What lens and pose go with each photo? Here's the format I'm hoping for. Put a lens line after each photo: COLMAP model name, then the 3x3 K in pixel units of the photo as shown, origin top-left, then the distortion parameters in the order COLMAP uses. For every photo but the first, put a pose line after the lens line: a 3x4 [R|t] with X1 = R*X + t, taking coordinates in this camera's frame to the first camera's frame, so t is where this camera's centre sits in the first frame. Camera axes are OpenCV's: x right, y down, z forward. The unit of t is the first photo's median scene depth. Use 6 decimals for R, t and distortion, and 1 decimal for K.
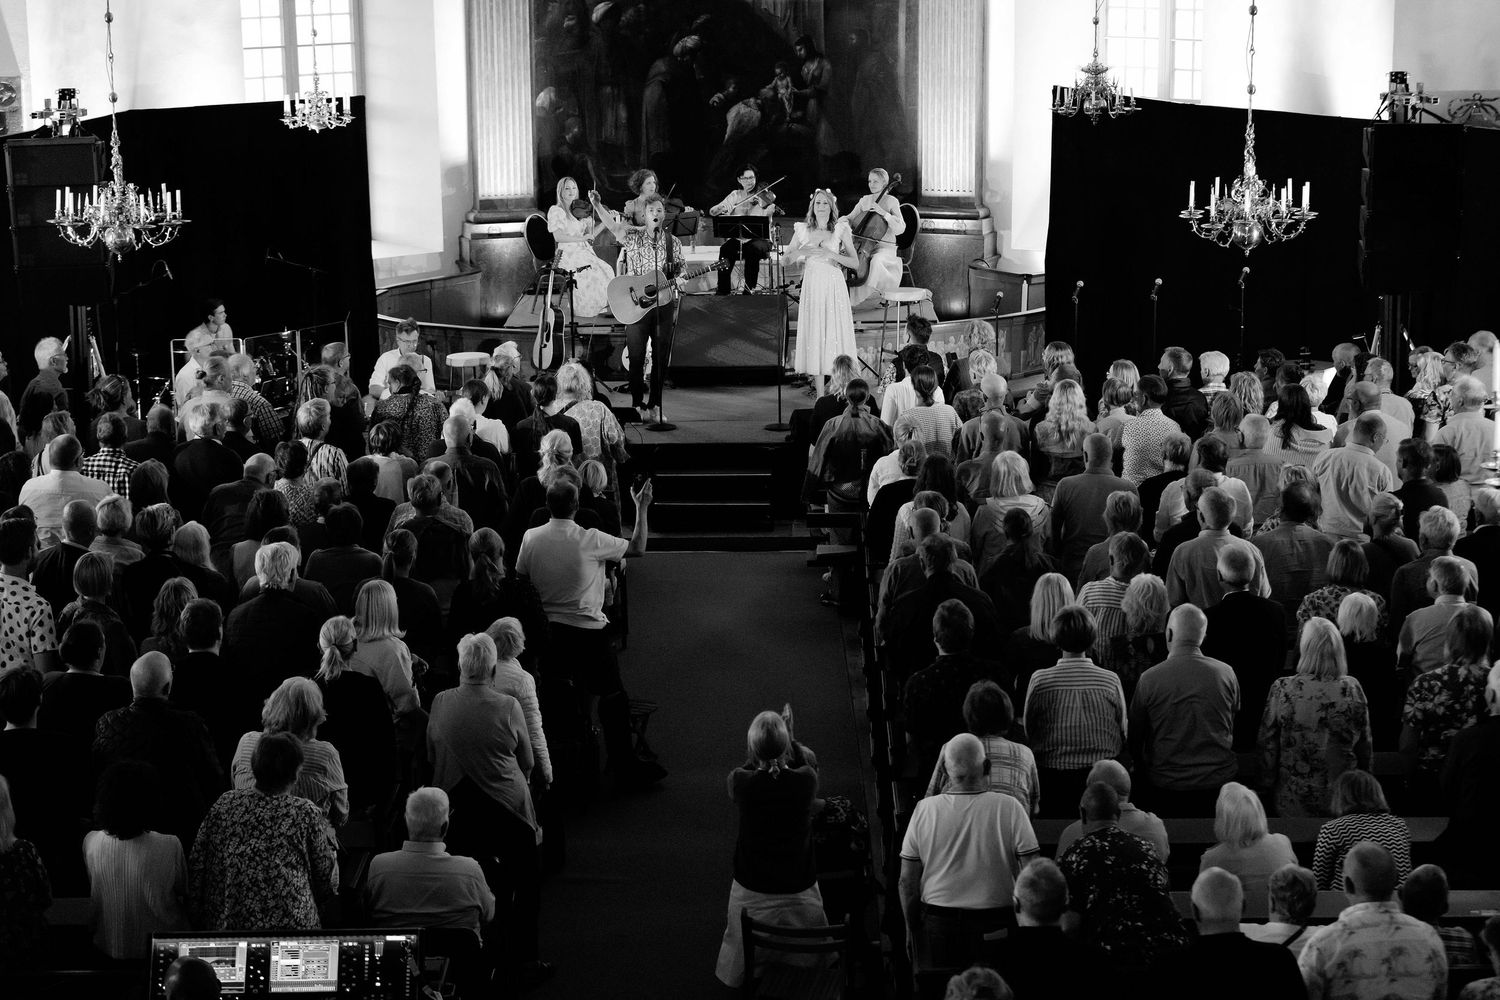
lens RADIAL K [[2944.3, 0, 750.0], [0, 2944.3, 500.0], [0, 0, 1]] dist [-0.000407, 0.068386]
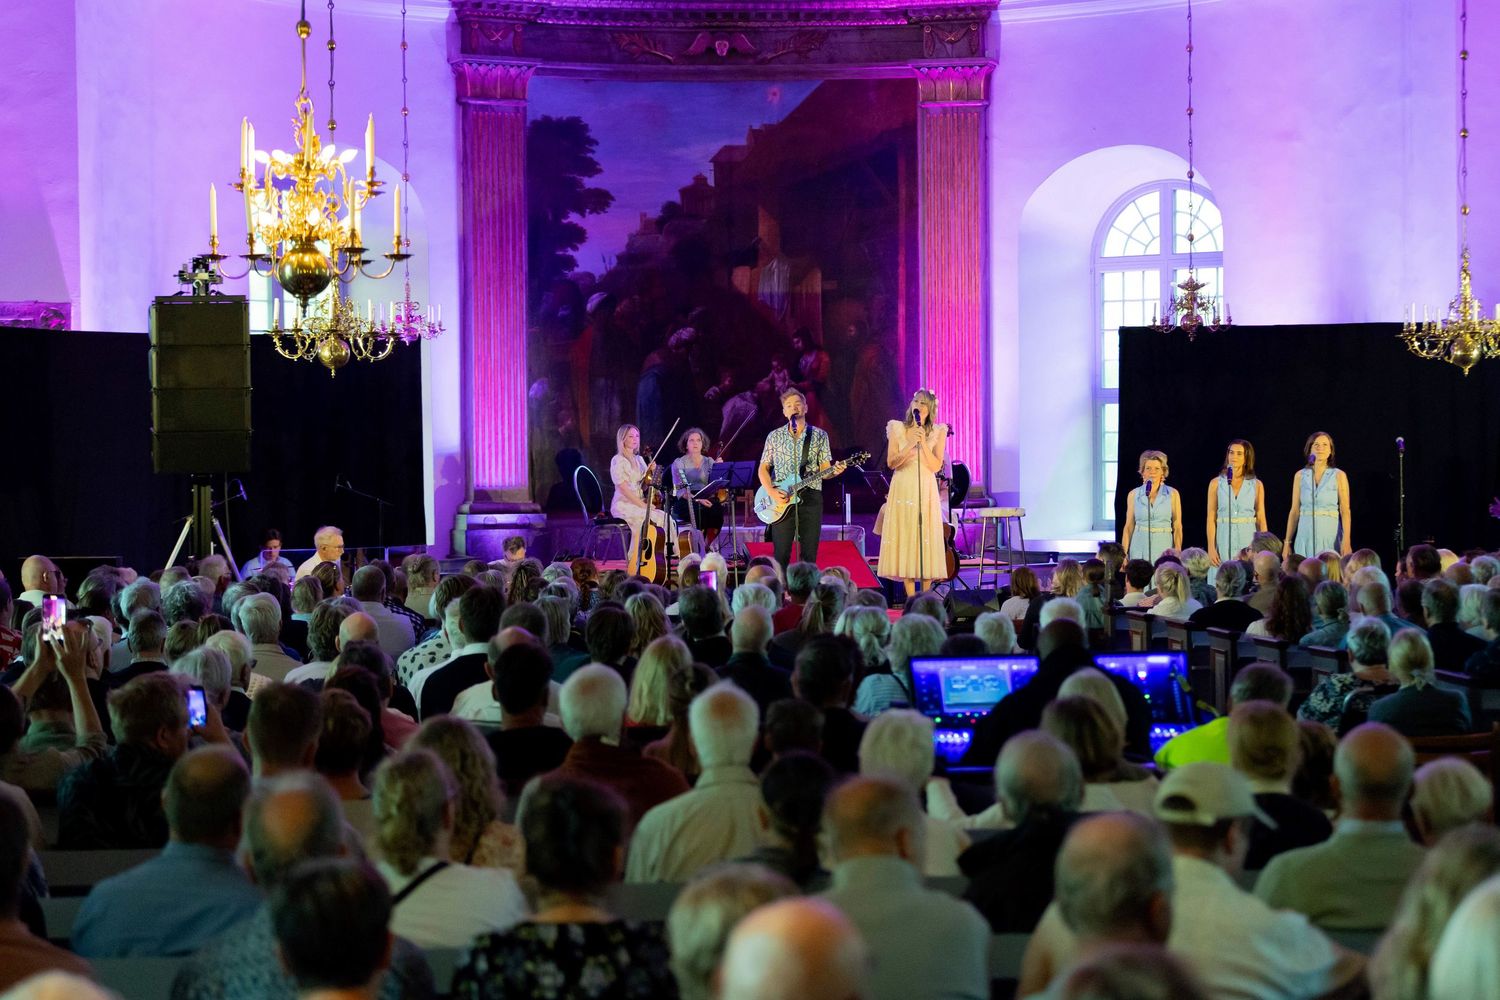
lens RADIAL K [[3107.6, 0, 750.0], [0, 3107.6, 500.0], [0, 0, 1]] dist [0.019972, -0.104730]
pose [[0.991859, -0.000362, 0.127343, -0.132173], [0.025217, 0.980751, -0.193630, 0.100144], [-0.124822, 0.195265, 0.972775, 0.003939]]
